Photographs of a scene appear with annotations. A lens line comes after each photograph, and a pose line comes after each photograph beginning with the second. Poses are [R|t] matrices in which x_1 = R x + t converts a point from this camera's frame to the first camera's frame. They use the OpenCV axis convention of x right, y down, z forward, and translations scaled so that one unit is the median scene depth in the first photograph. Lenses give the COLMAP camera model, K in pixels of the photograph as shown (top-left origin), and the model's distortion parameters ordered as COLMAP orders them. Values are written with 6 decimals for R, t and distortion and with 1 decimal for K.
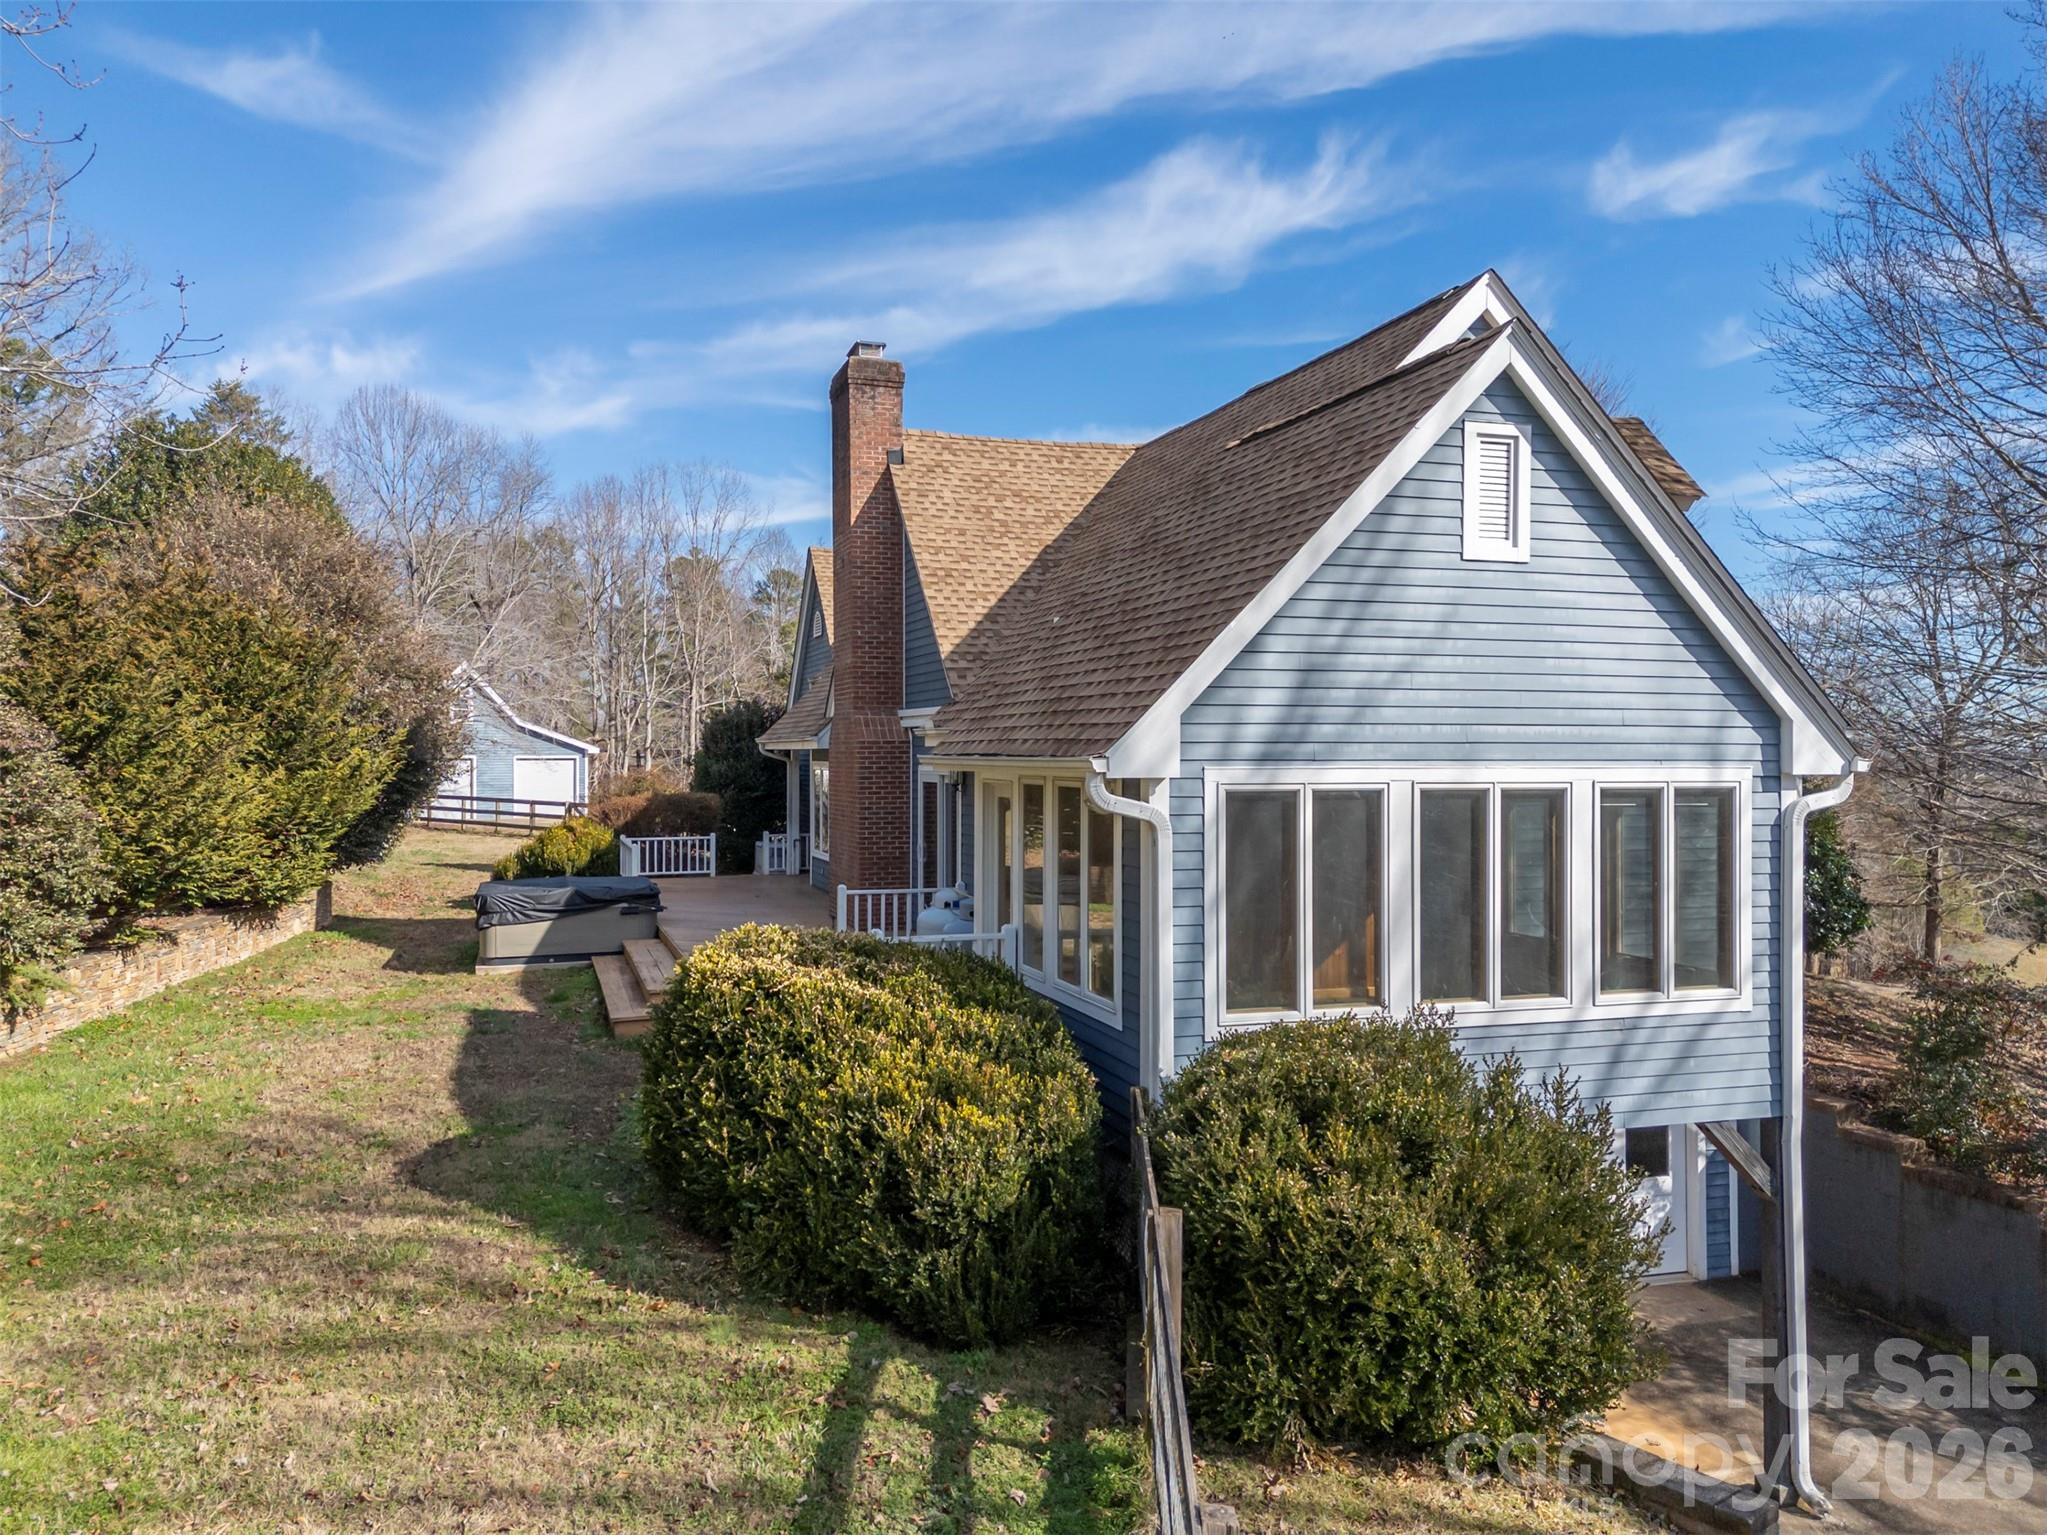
lens RADIAL K [[1475.3, 0, 1023.5], [0, 1475.3, 767.5], [0, 0, 1]] dist [0.107931, -0.061163]
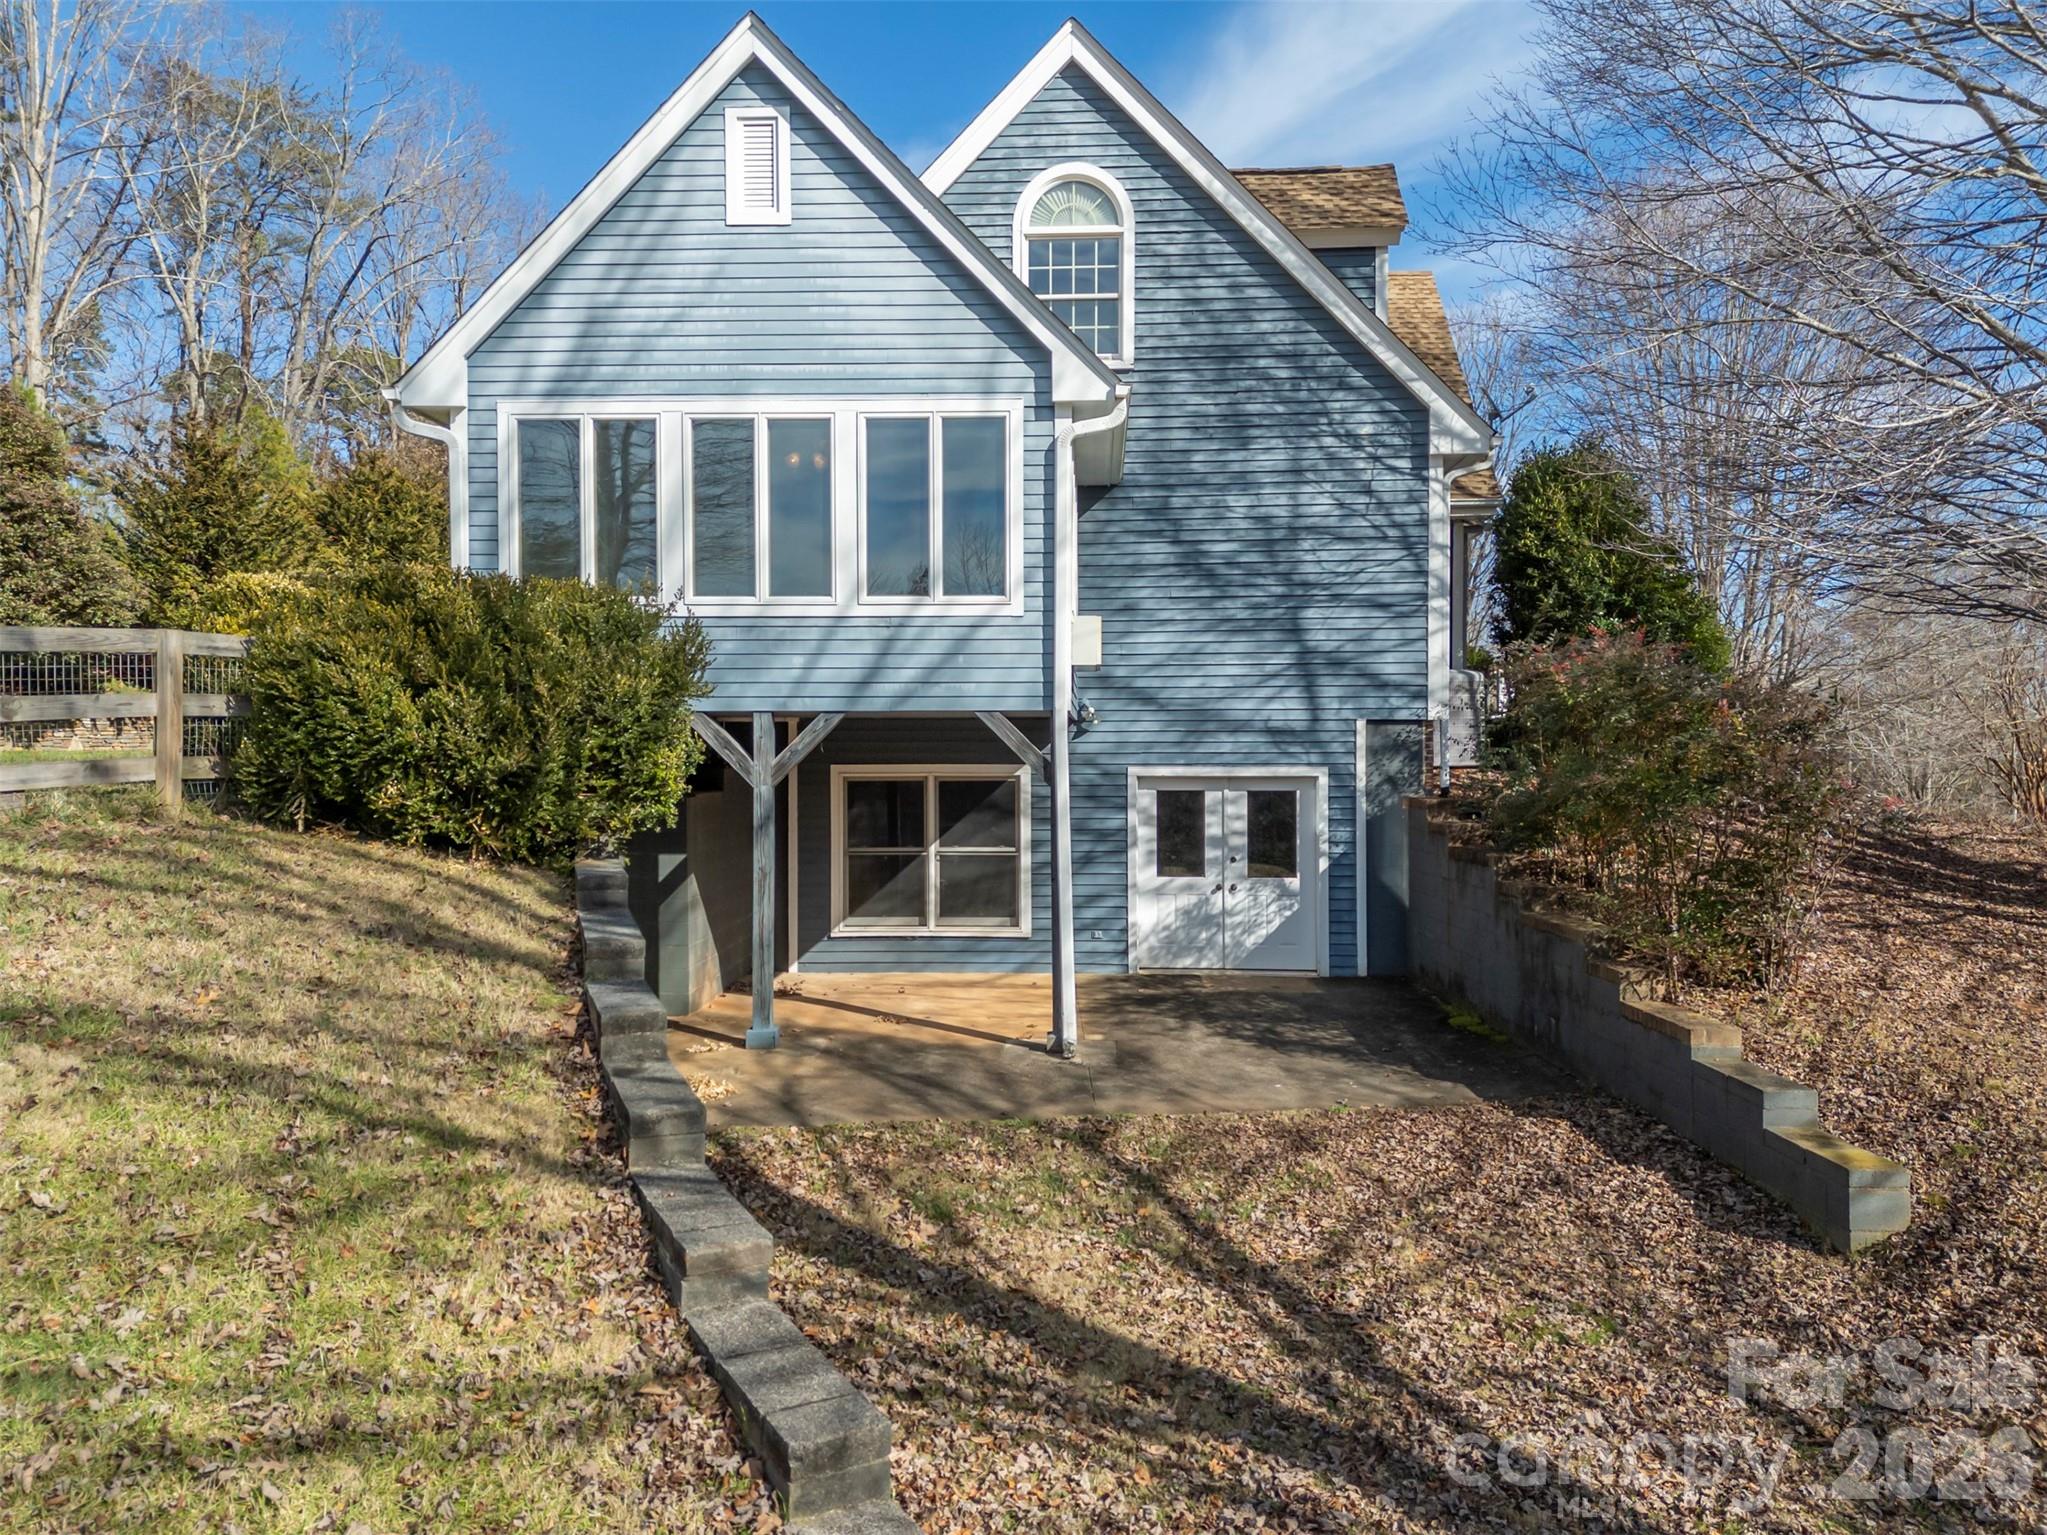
lens RADIAL K [[1539.0, 0, 1023.5], [0, 1539.0, 767.5], [0, 0, 1]] dist [0.078913, -0.006090]
pose [[0.924800, 0.006420, -0.380400, 0.964693], [-0.004828, 0.999975, 0.005140, 0.281220], [0.380423, -0.002917, 0.924808, -0.069800]]
